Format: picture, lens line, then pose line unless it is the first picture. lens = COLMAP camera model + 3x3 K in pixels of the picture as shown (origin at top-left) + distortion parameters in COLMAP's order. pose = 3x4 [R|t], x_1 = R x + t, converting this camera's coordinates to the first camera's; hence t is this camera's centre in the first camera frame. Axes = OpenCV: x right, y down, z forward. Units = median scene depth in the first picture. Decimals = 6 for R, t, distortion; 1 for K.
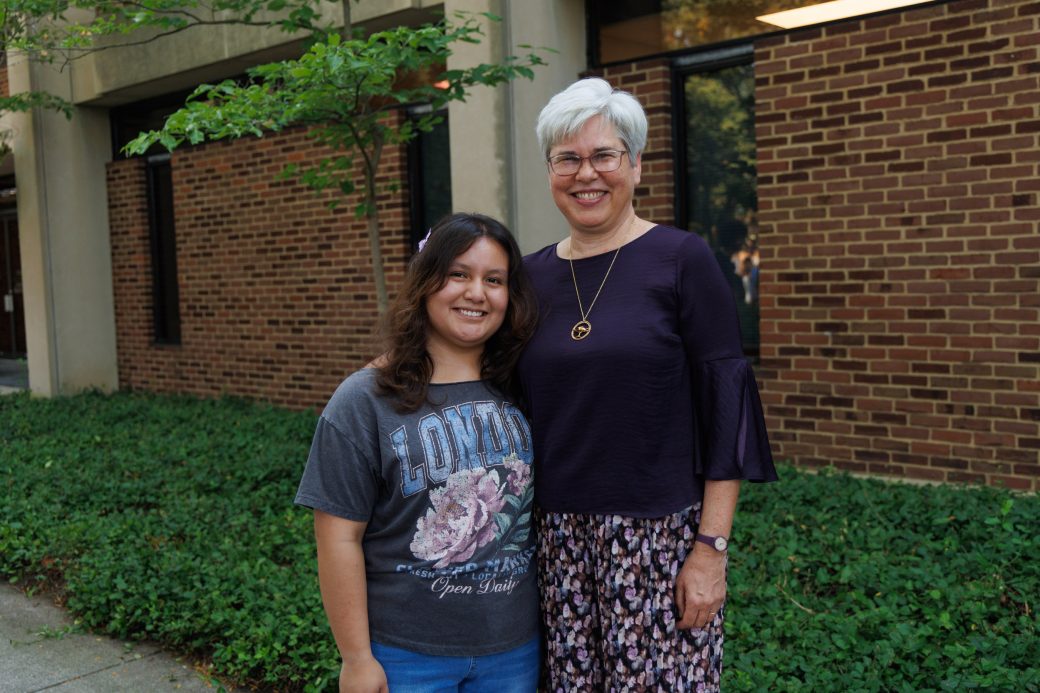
lens RADIAL K [[1091.4, 0, 517.1], [0, 1091.4, 348.5], [0, 0, 1]] dist [0.006286, 0.001555]
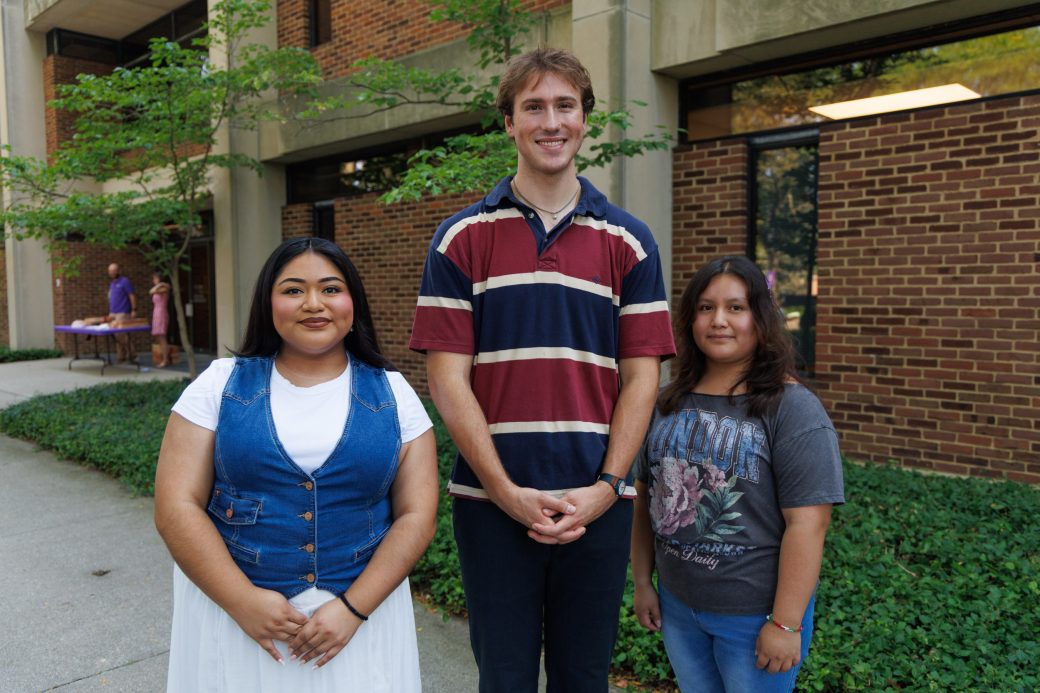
lens RADIAL K [[837.0, 0, 491.0], [0, 837.0, 349.6], [0, 0, 1]] dist [-0.003263, 0.002314]
pose [[0.998845, 0.034733, -0.033186, -0.133140], [-0.034944, 0.999372, -0.005813, 0.000394], [0.032963, 0.006966, 0.999432, 0.003540]]
